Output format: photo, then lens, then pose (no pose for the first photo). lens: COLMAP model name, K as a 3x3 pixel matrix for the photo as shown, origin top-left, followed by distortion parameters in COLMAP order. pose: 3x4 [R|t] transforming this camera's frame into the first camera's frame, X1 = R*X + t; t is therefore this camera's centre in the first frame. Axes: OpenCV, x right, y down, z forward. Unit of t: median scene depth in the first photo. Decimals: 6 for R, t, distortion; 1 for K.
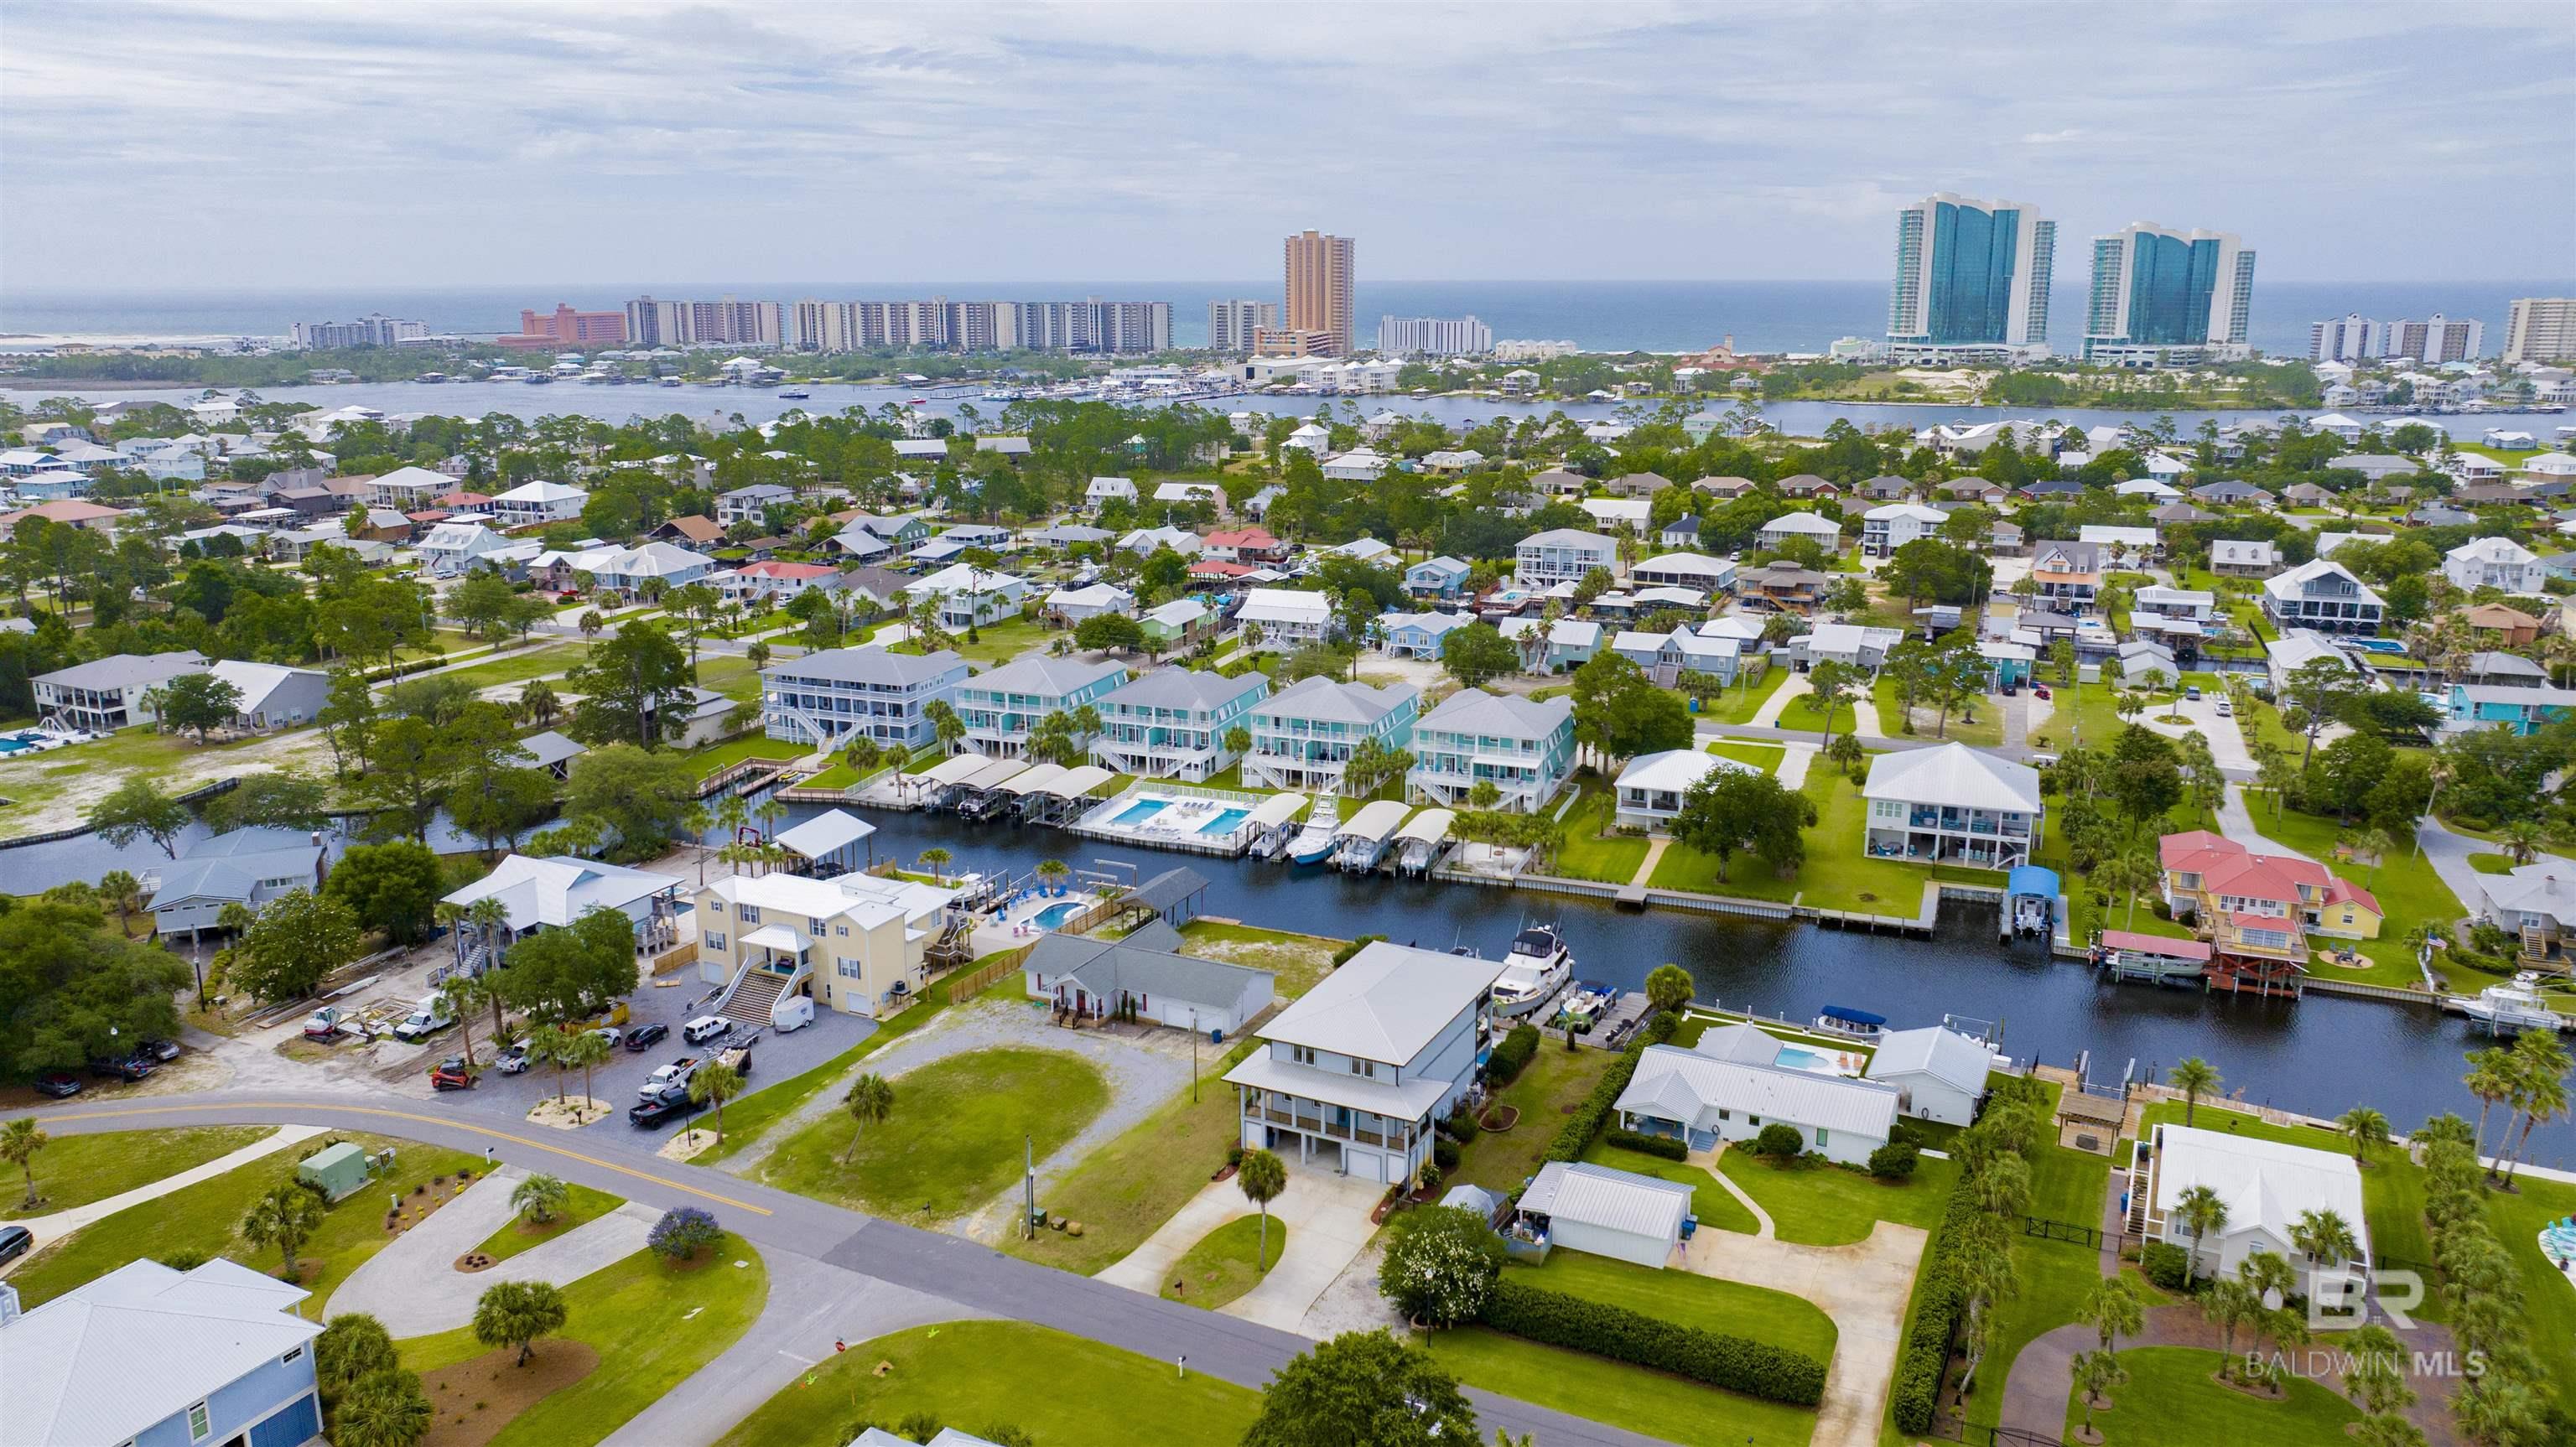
lens RADIAL K [[1803.3, 0, 1297.2], [0, 1803.3, 717.6], [0, 0, 1]] dist [-0.017945, -0.003806]
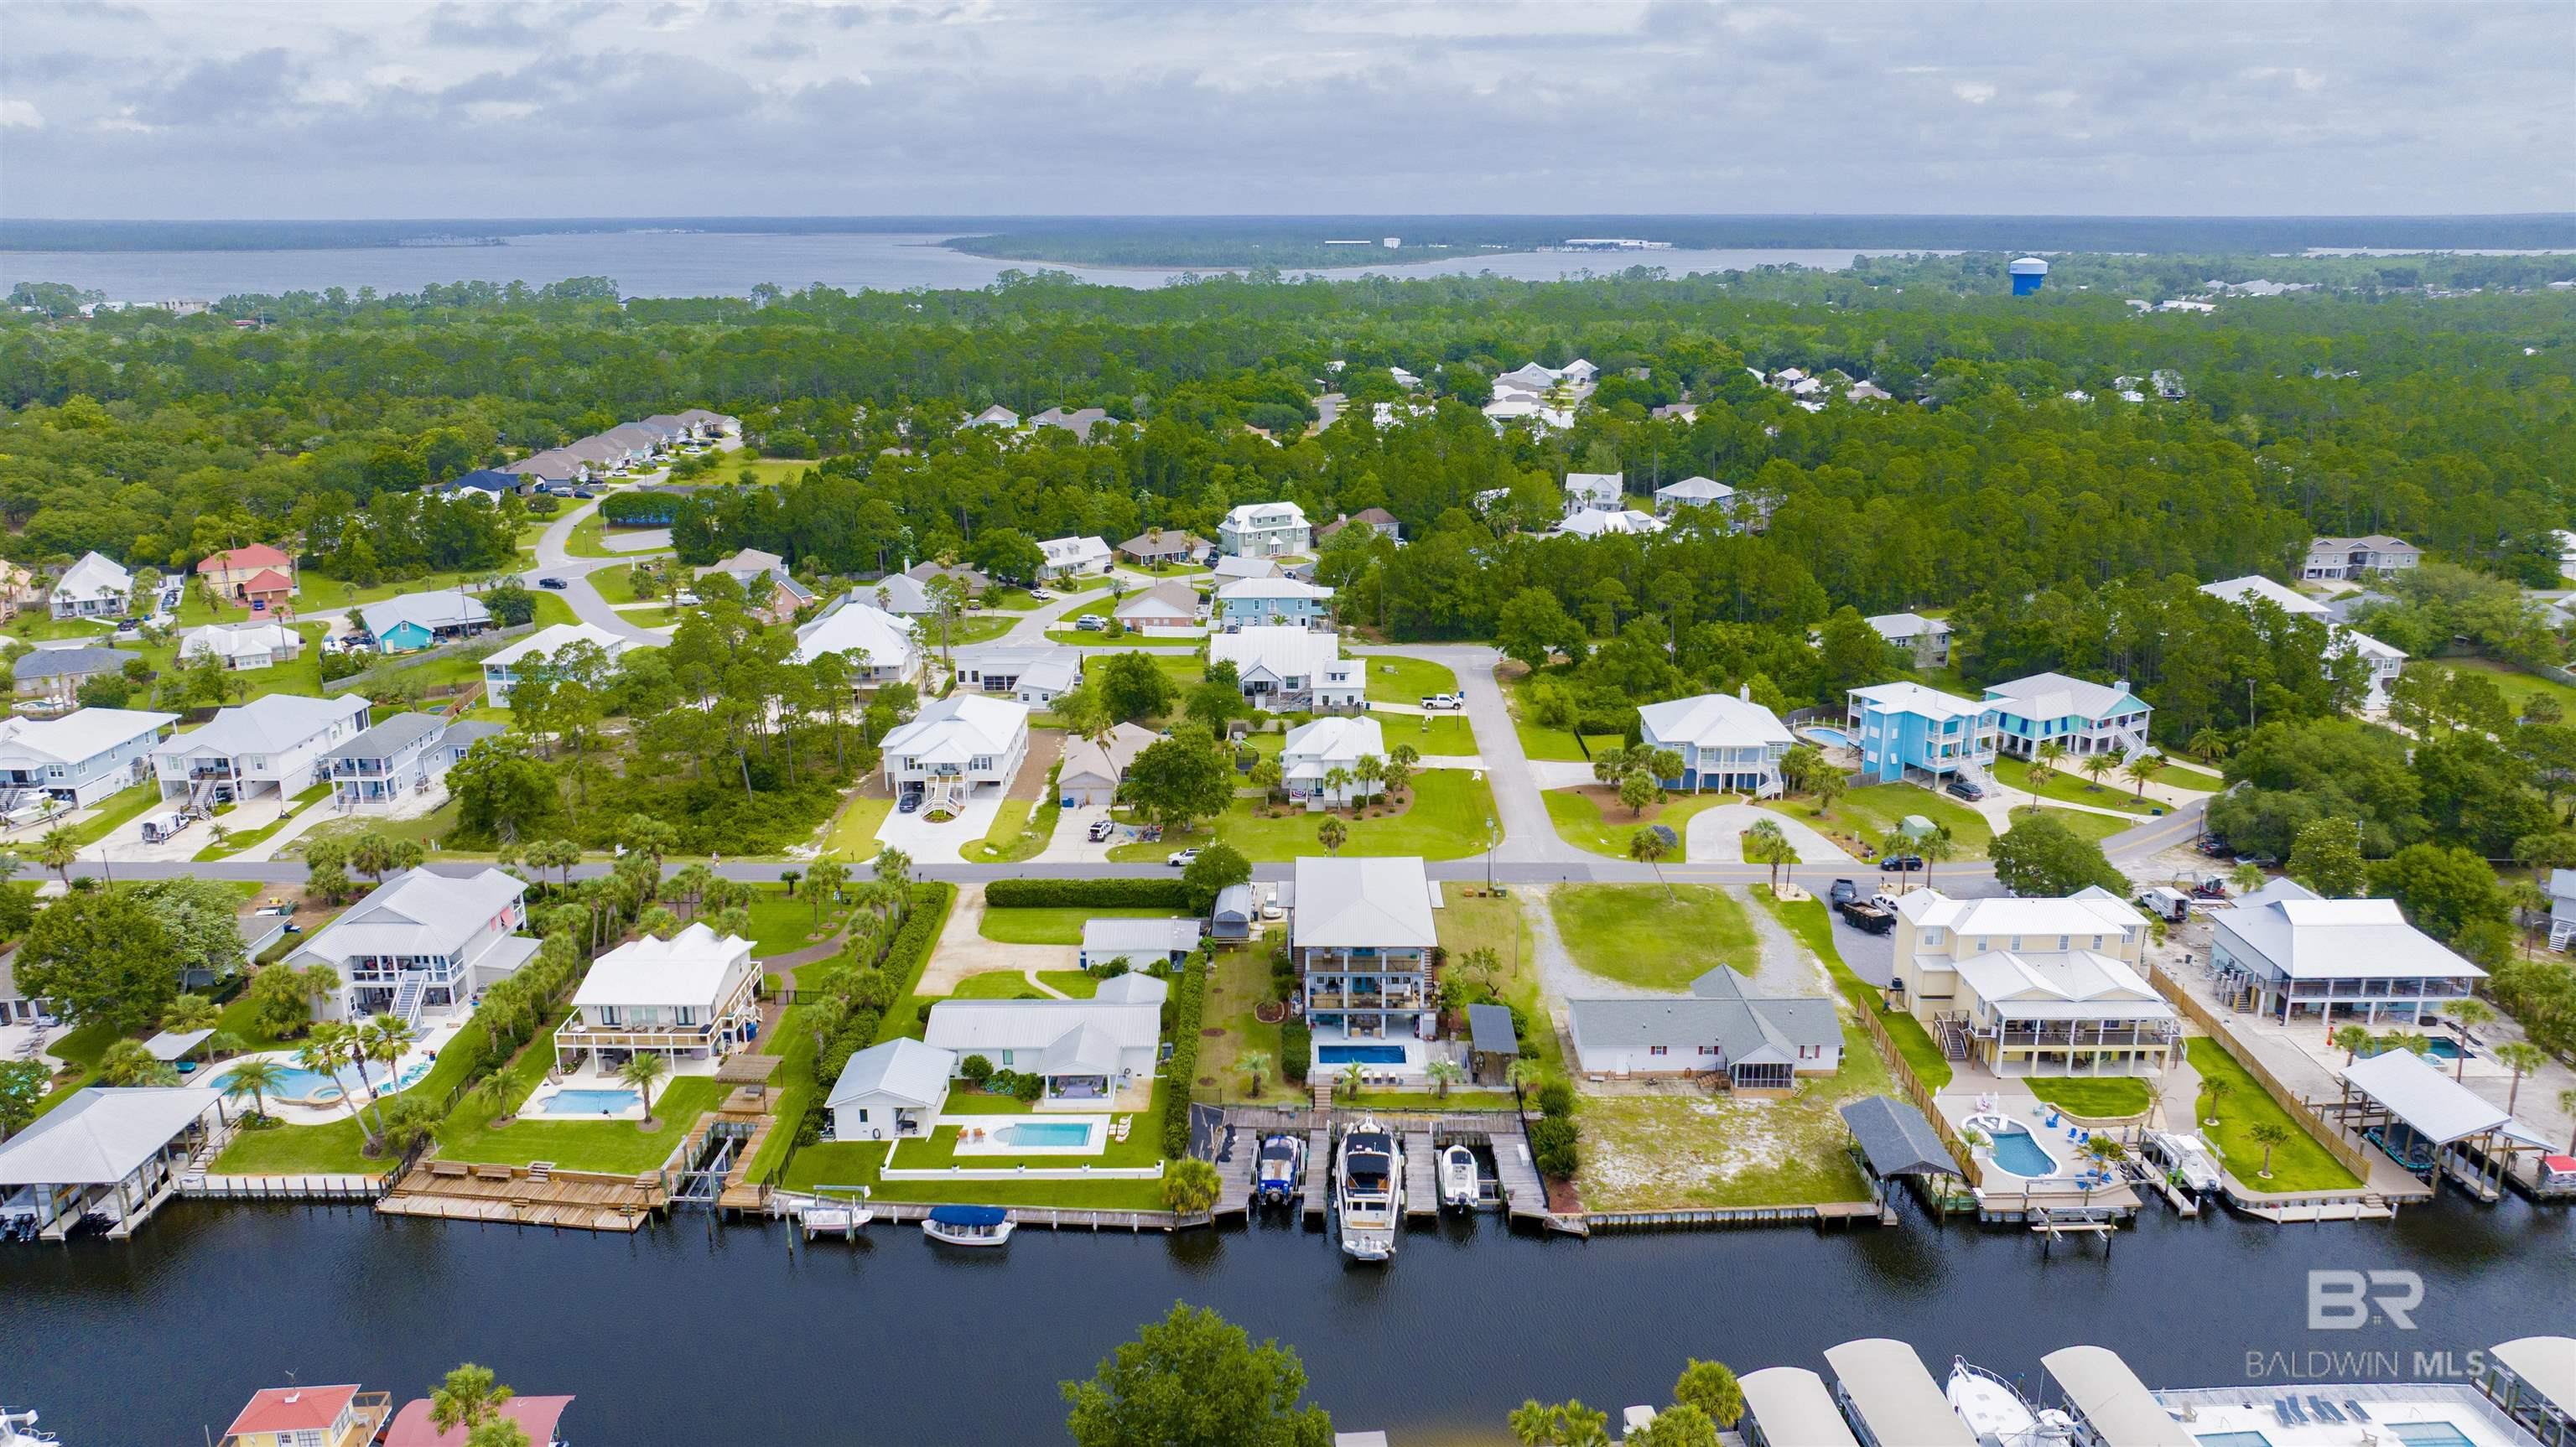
lens RADIAL K [[1793.5, 0, 1298.5], [0, 1793.5, 715.4], [0, 0, 1]] dist [-0.007065, -0.019115]
pose [[-0.896658, 0.123726, -0.425083, 0.346625], [-0.100919, 0.877756, 0.468358, -0.297476], [0.431067, 0.462856, -0.774561, 1.122219]]
